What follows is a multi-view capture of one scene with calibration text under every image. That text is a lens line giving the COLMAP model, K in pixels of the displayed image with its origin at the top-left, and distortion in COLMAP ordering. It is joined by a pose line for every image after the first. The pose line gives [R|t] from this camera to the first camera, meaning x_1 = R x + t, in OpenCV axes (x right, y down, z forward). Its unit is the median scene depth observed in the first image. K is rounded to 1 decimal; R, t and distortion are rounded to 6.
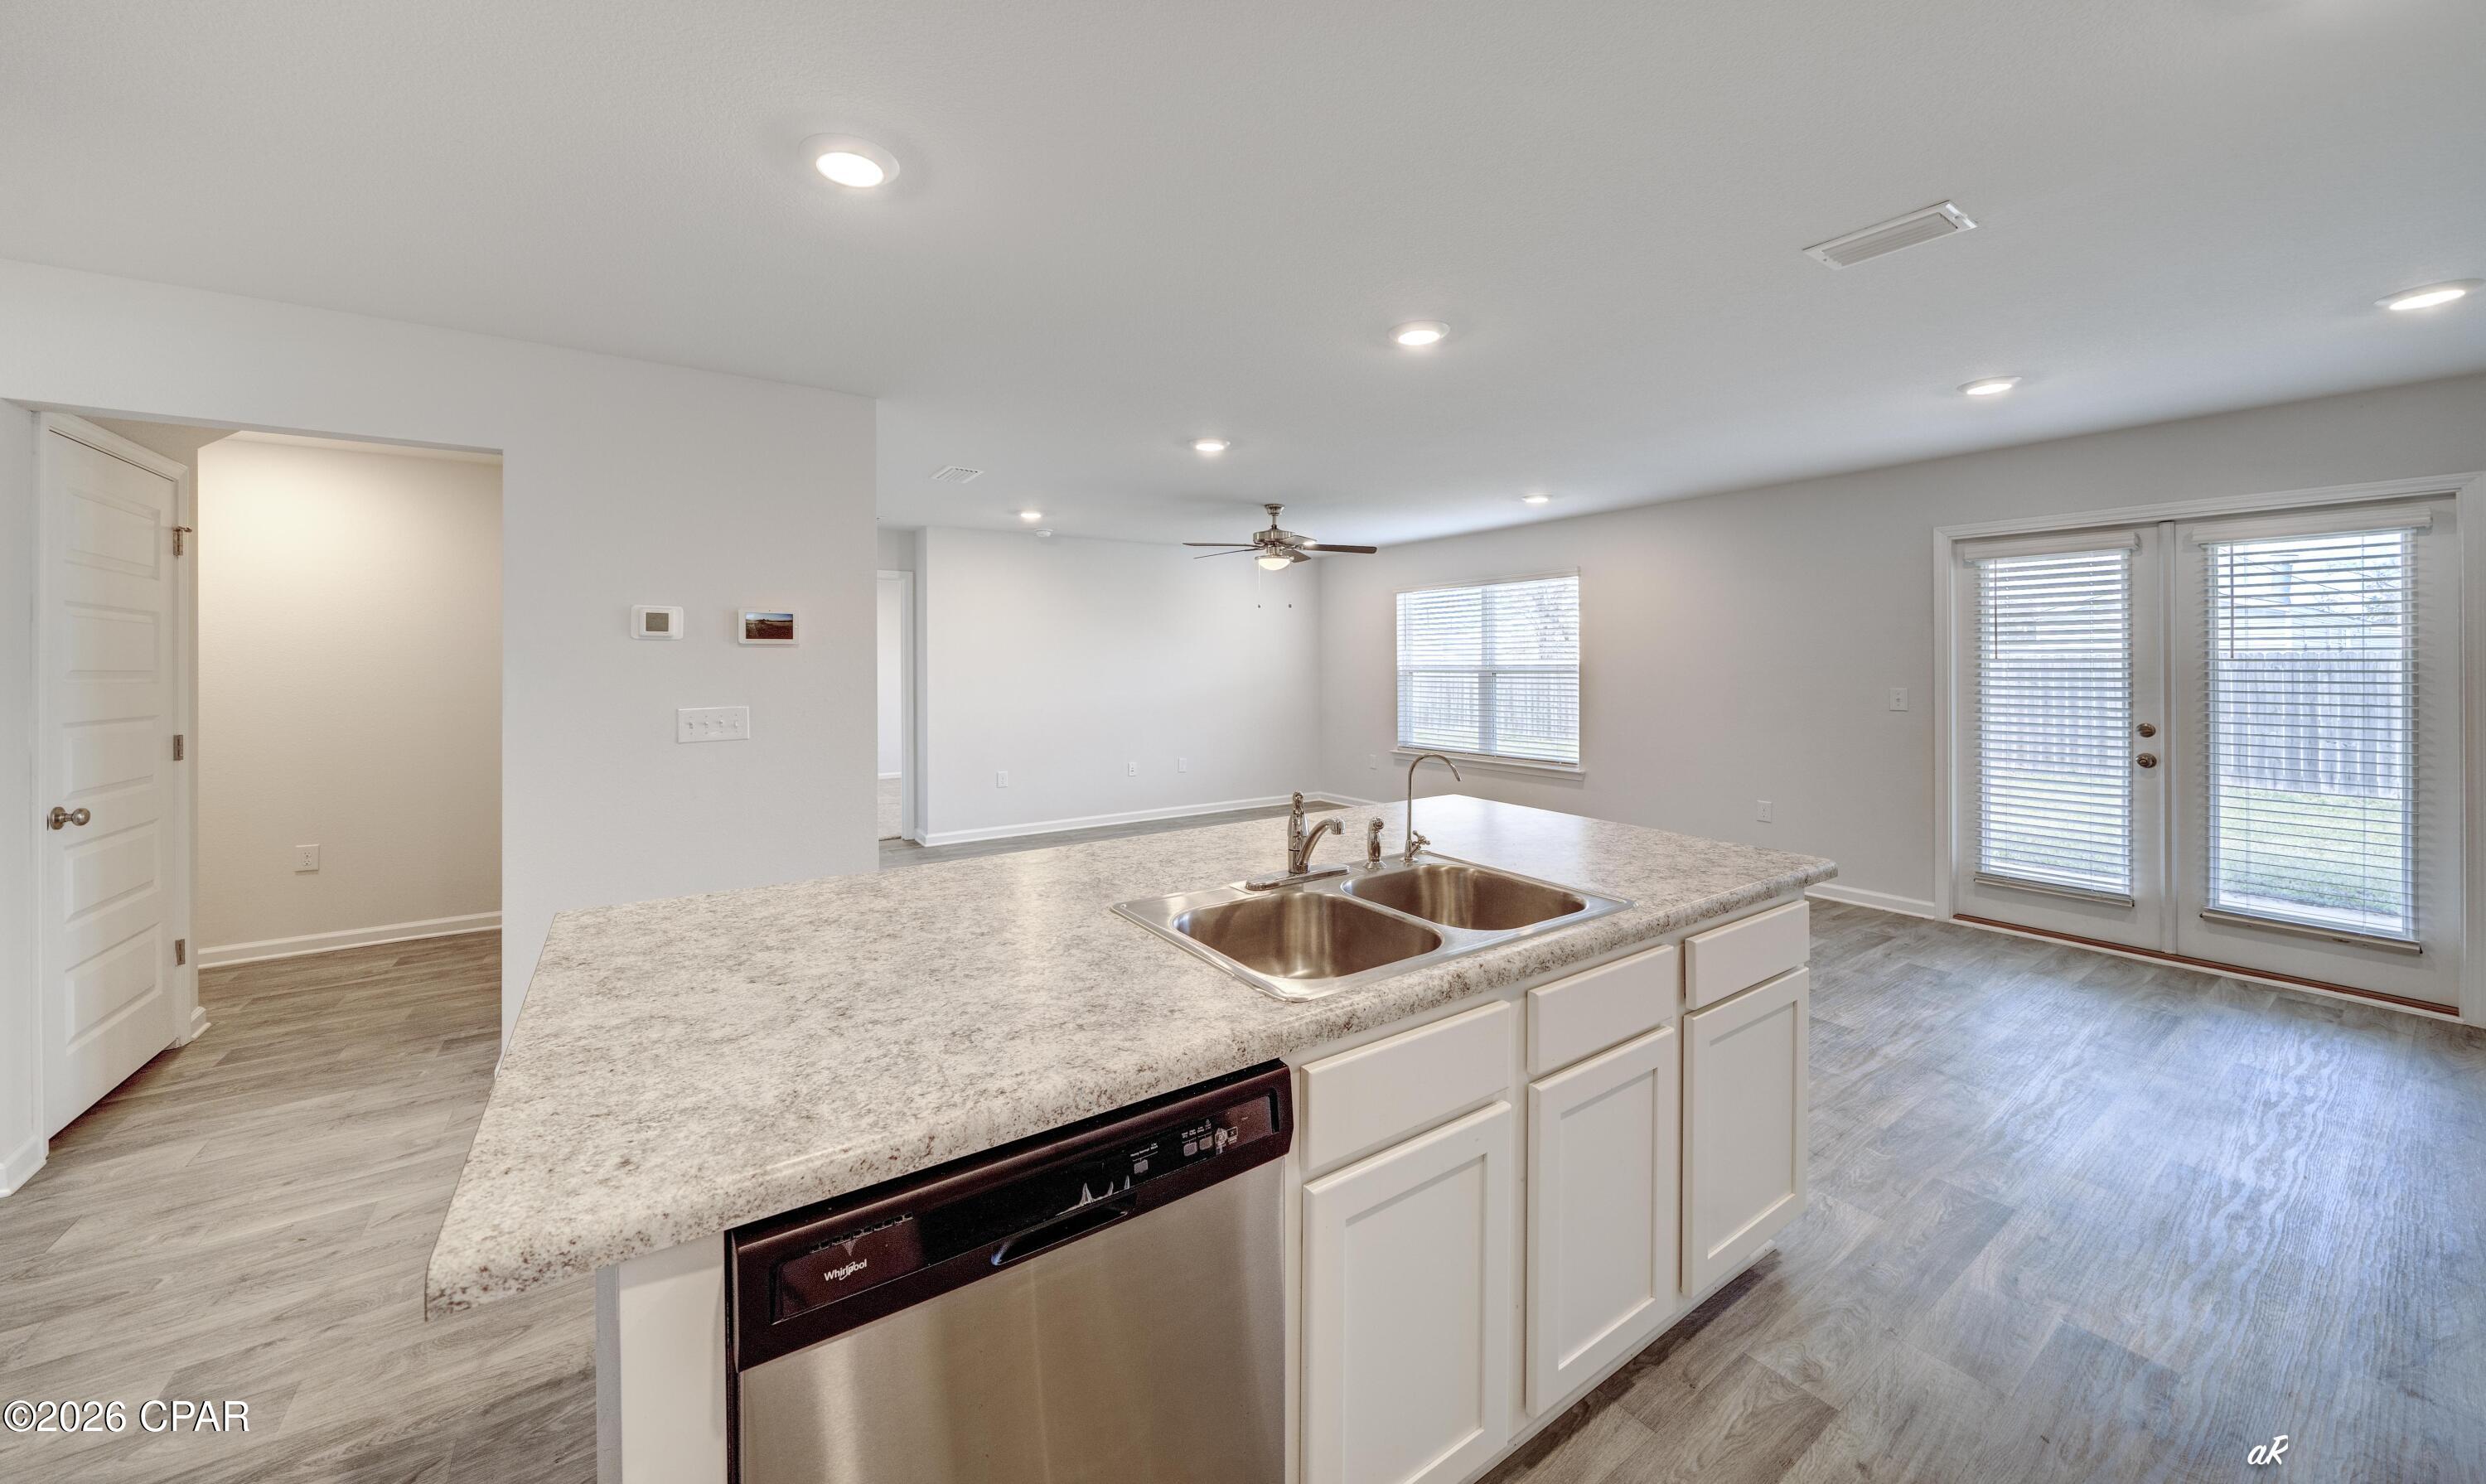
lens RADIAL K [[821.5, 0, 1239.4], [0, 821.5, 675.2], [0, 0, 1]] dist [-0.015205, -0.000061]
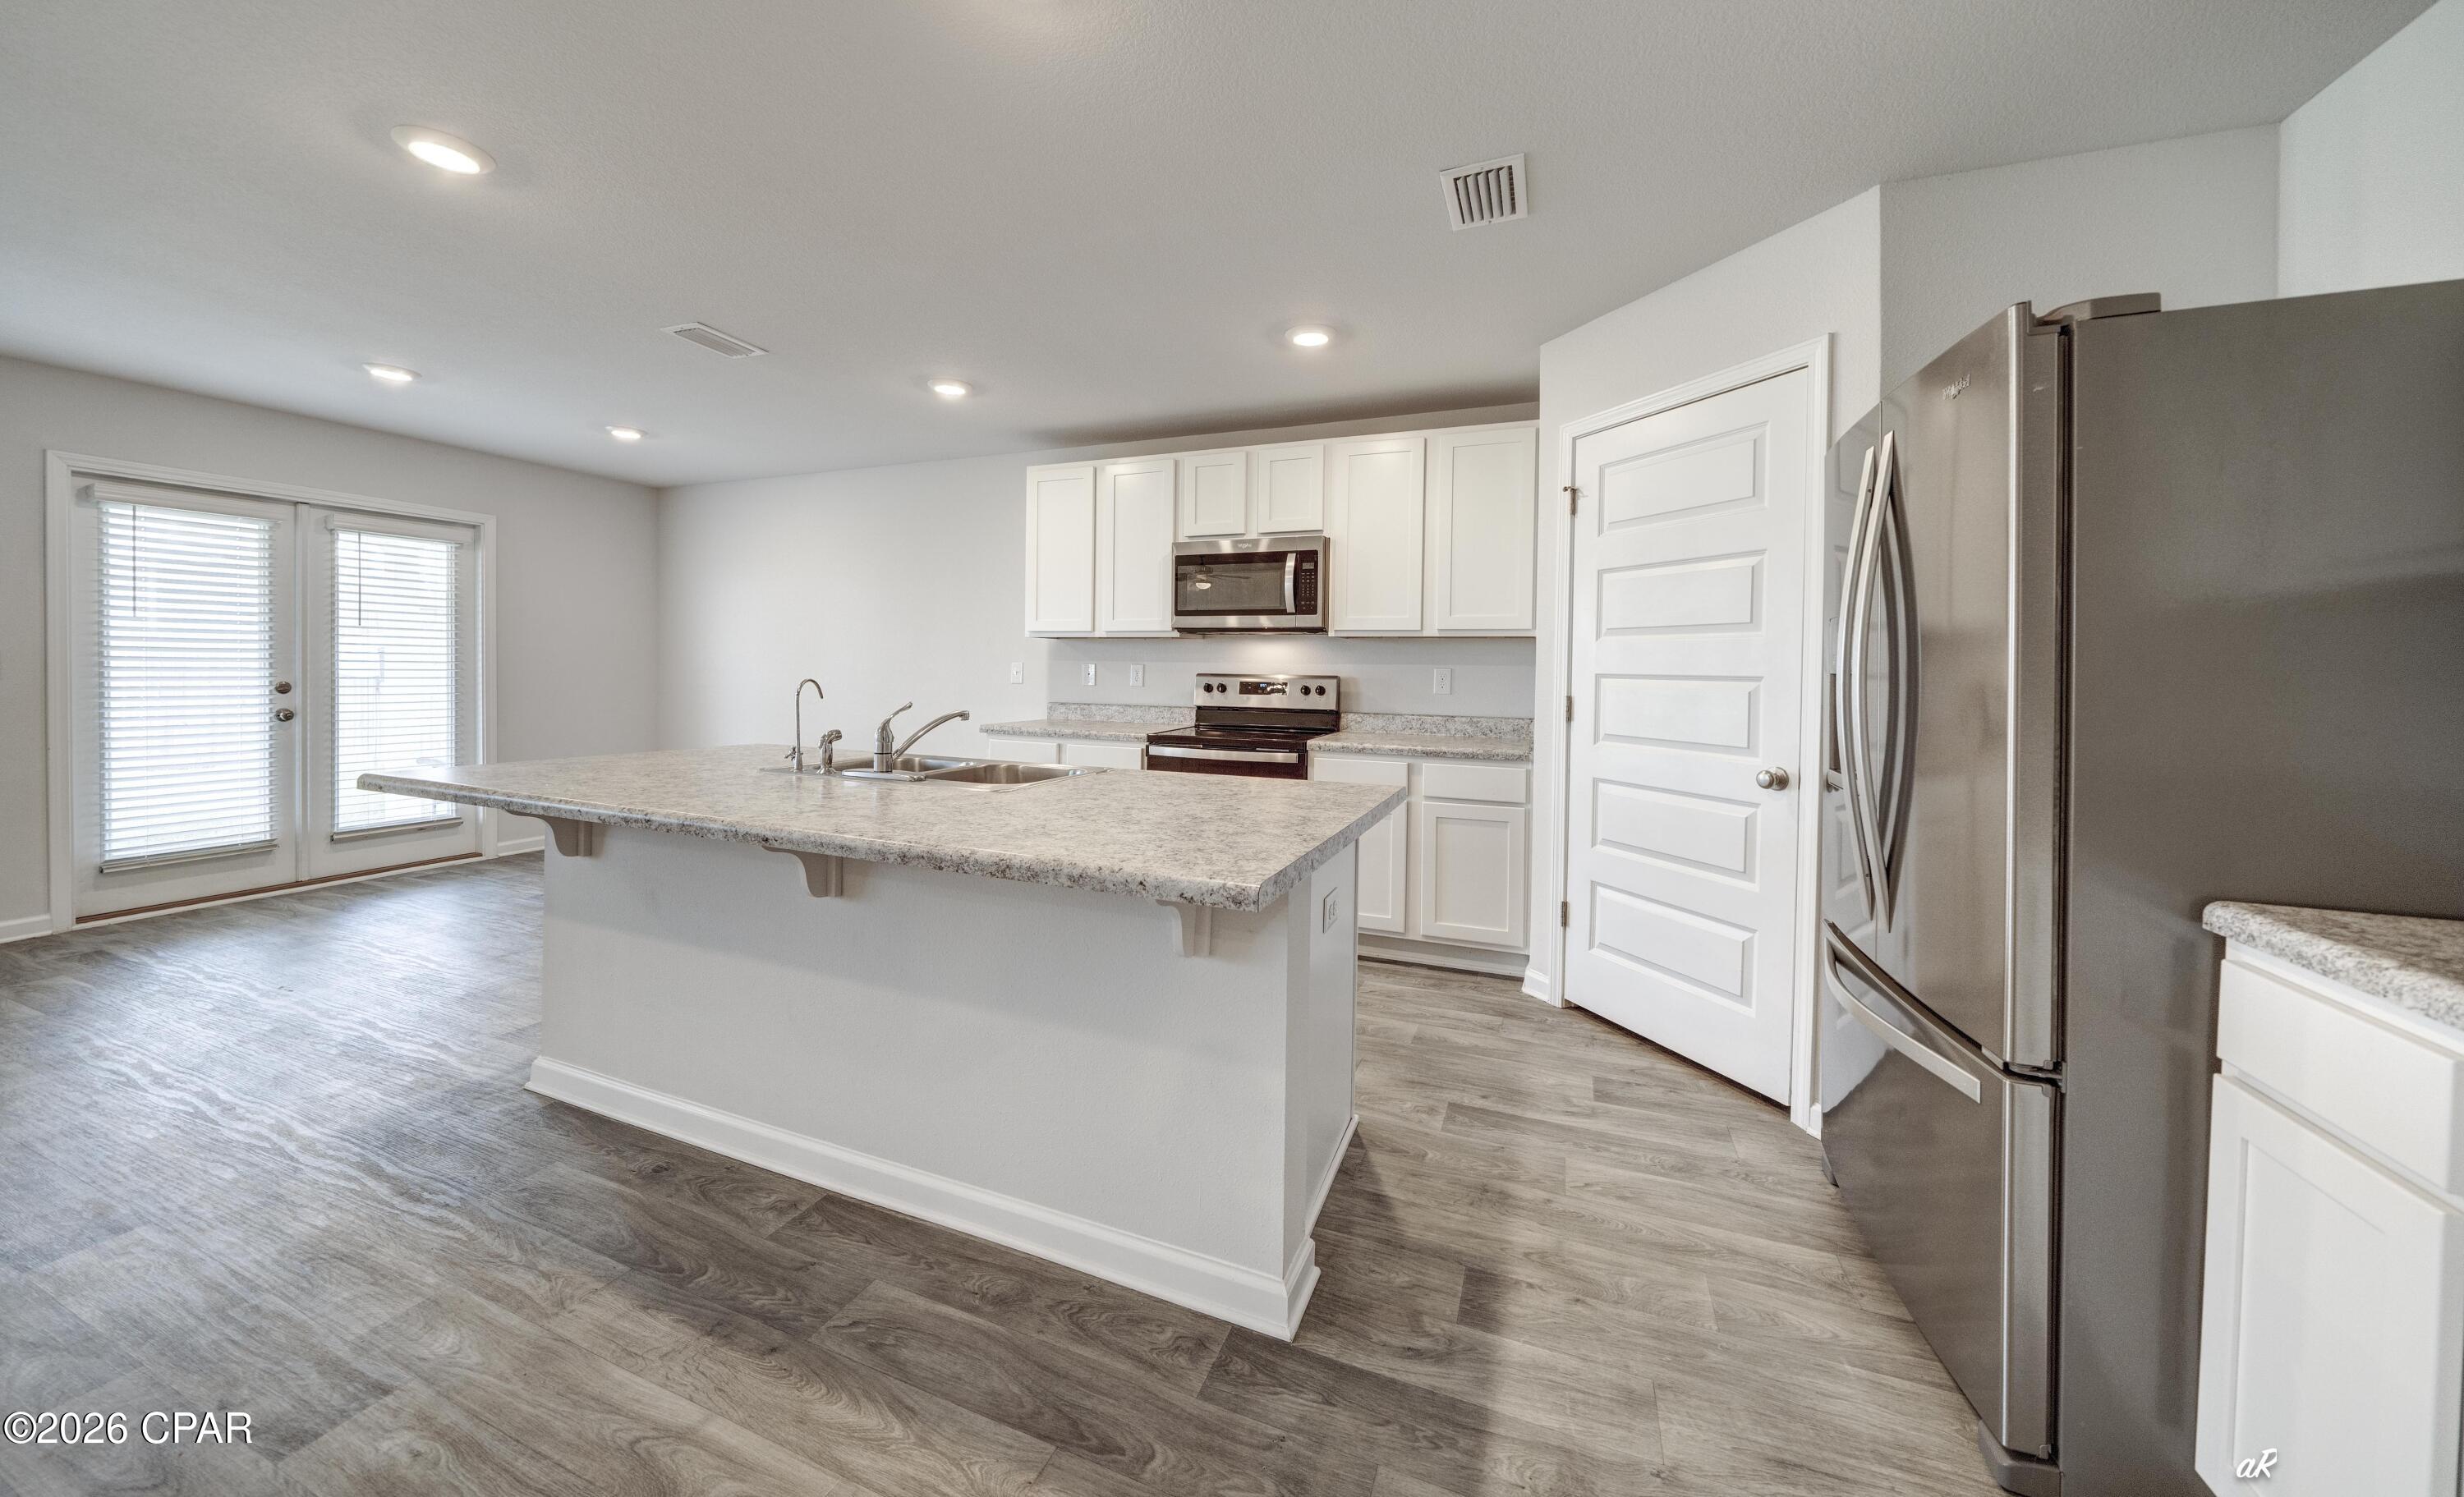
lens RADIAL K [[841.0, 0, 1224.1], [0, 841.0, 685.5], [0, 0, 1]] dist [-0.005902, 0.000478]
pose [[-0.574165, -0.020587, 0.818481, -0.575571], [-0.004466, 0.999748, 0.022013, 0.034304], [-0.818728, 0.008983, -0.574112, 0.604679]]
